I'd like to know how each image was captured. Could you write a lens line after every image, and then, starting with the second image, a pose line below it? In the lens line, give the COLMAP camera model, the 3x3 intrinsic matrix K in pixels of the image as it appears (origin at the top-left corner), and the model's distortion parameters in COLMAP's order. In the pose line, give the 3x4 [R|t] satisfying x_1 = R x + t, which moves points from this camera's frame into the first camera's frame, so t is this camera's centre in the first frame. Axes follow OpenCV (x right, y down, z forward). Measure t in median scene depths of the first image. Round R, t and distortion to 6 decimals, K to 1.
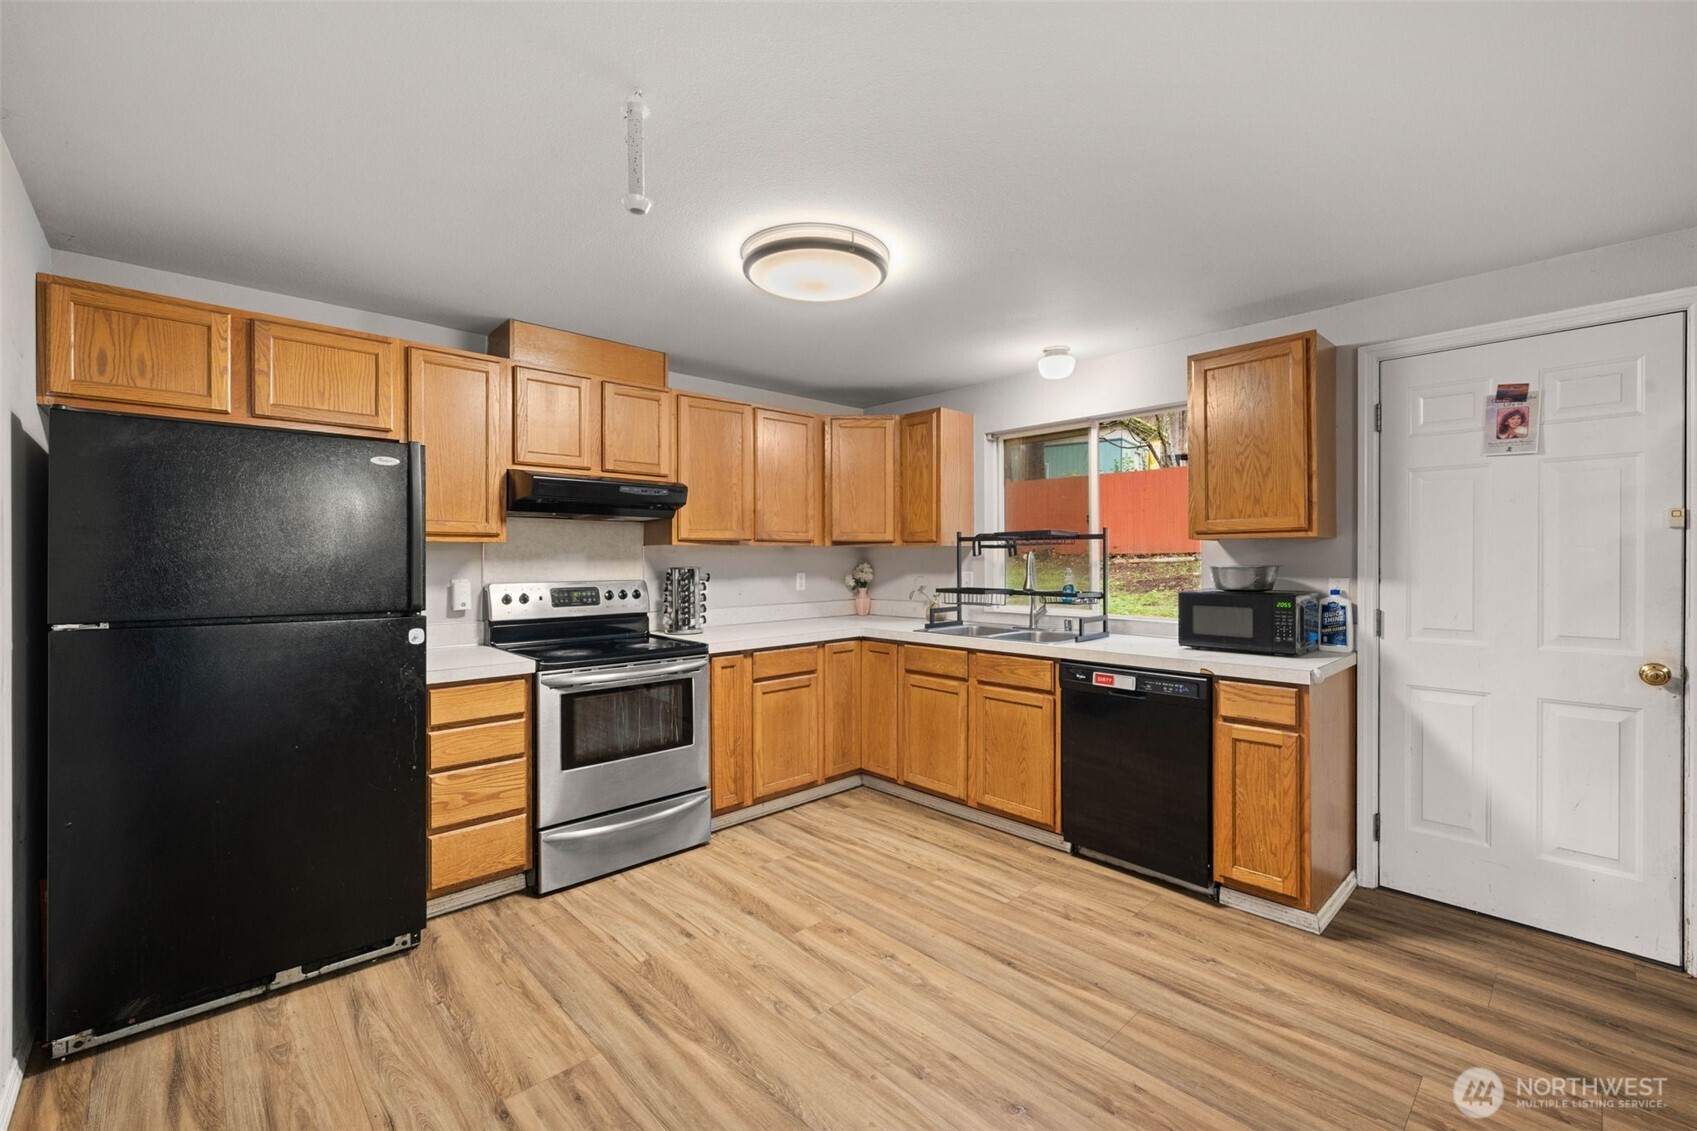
lens RADIAL K [[705.5, 0, 848.5], [0, 705.5, 565.5], [0, 0, 1]] dist [-0.000032, 0.000060]
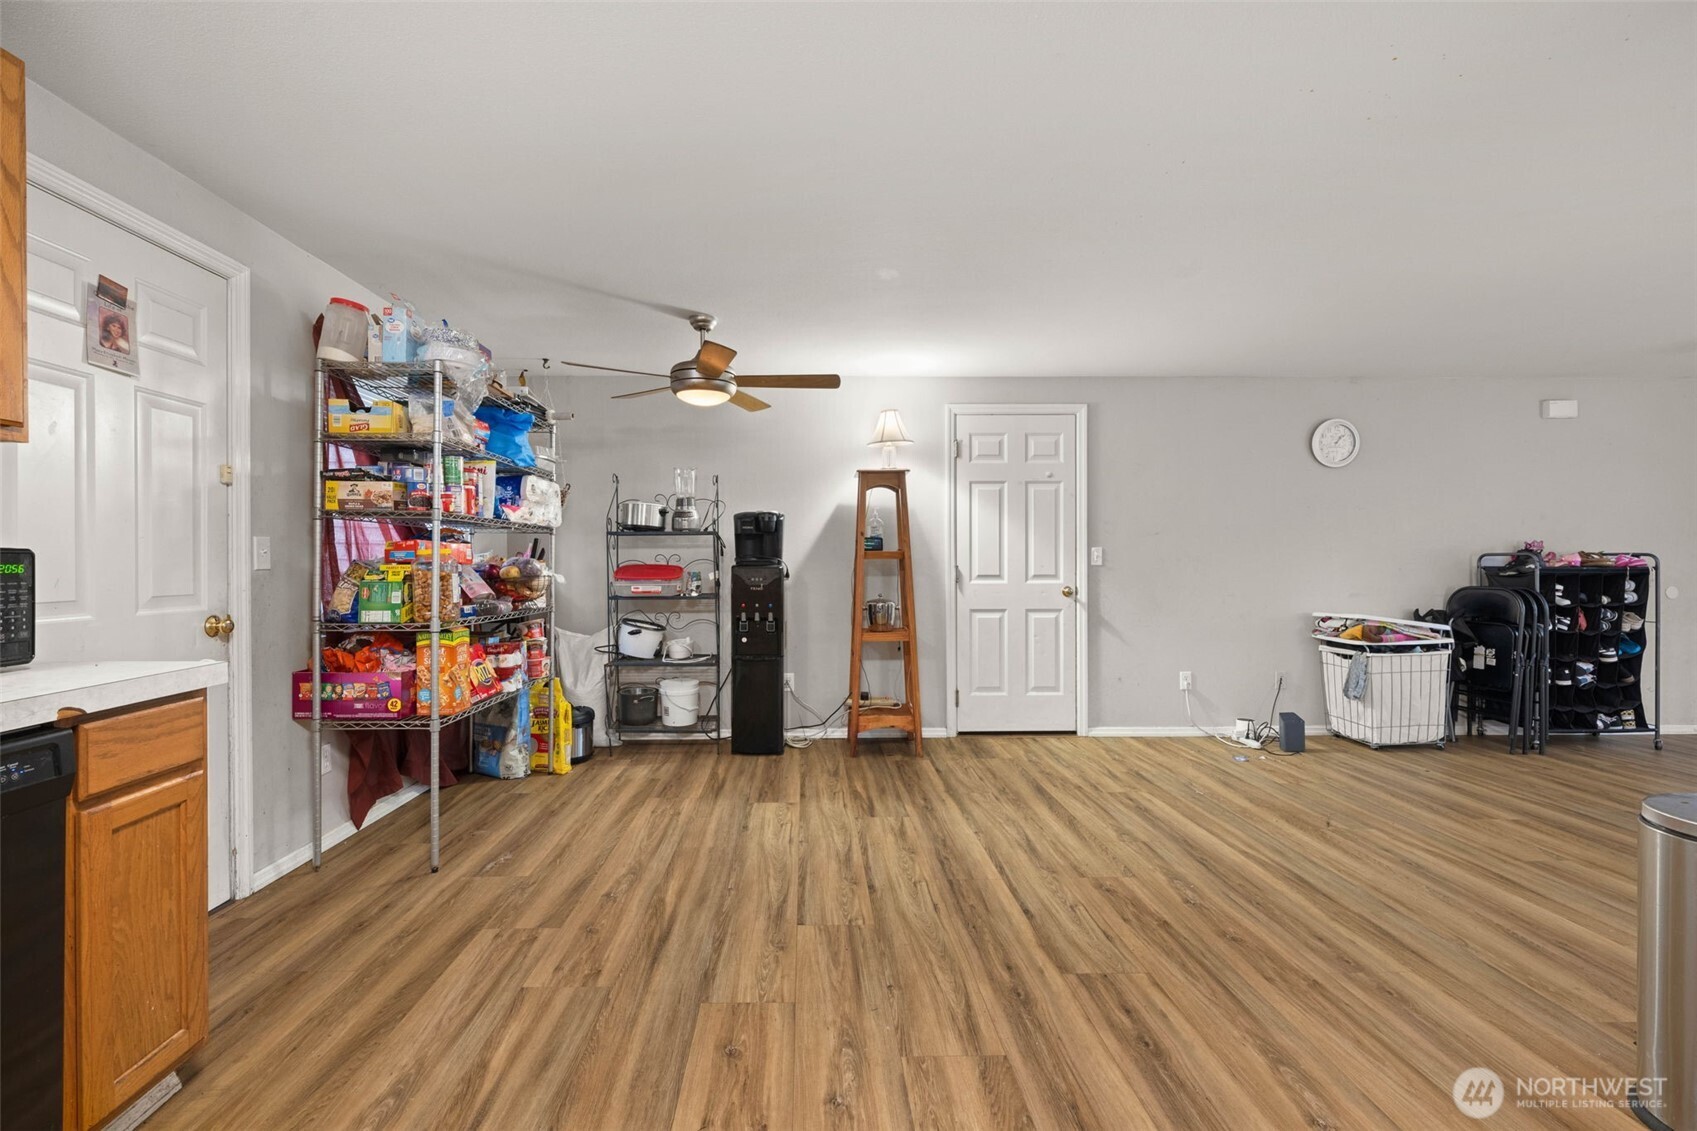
lens RADIAL K [[704.9, 0, 818.1], [0, 704.9, 572.5], [0, 0, 1]] dist [0.000197, 0.000175]
pose [[-0.739149, -0.009944, 0.673469, -0.132928], [0.005435, 0.999770, 0.020728, 0.043457], [-0.673520, 0.018981, -0.738925, 0.845798]]
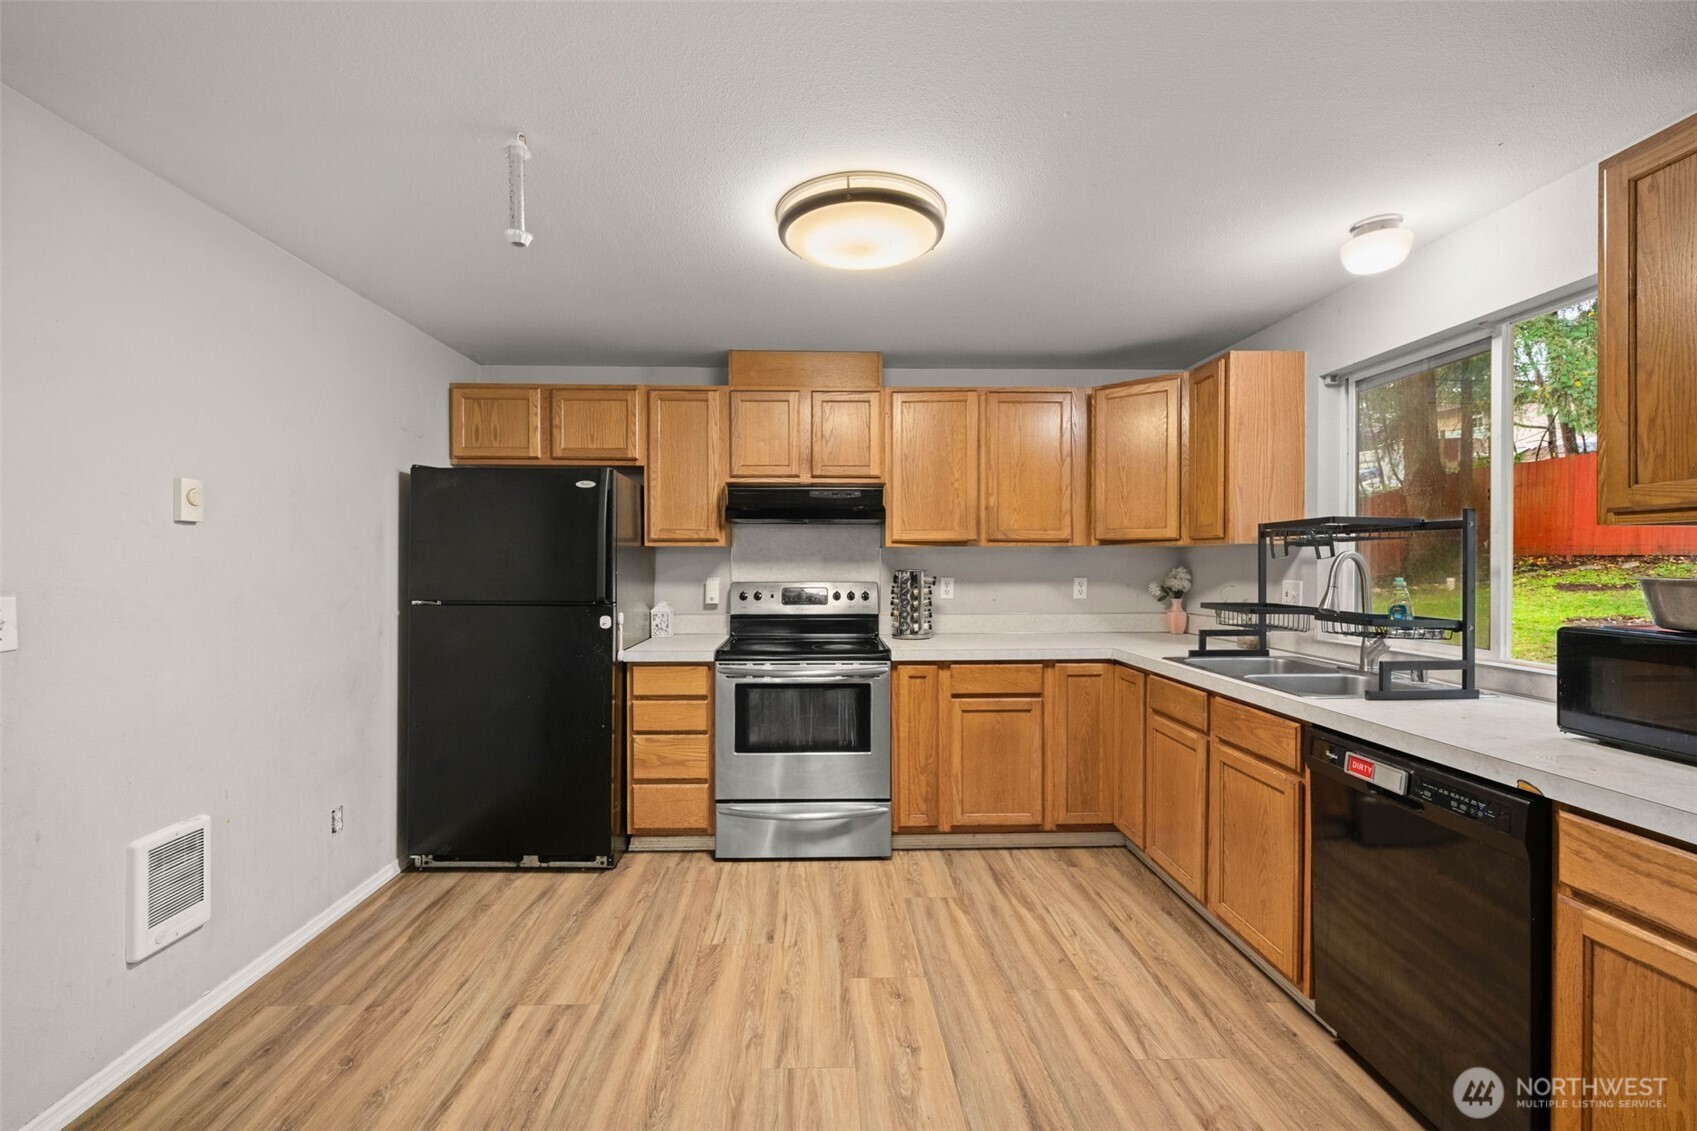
lens RADIAL K [[704.9, 0, 818.1], [0, 704.9, 572.5], [0, 0, 1]] dist [0.000197, 0.000175]
pose [[0.748190, 0.013246, -0.663353, 0.389552], [-0.008456, 0.999910, 0.010429, -0.003414], [0.663431, -0.002193, 0.748234, 0.242798]]
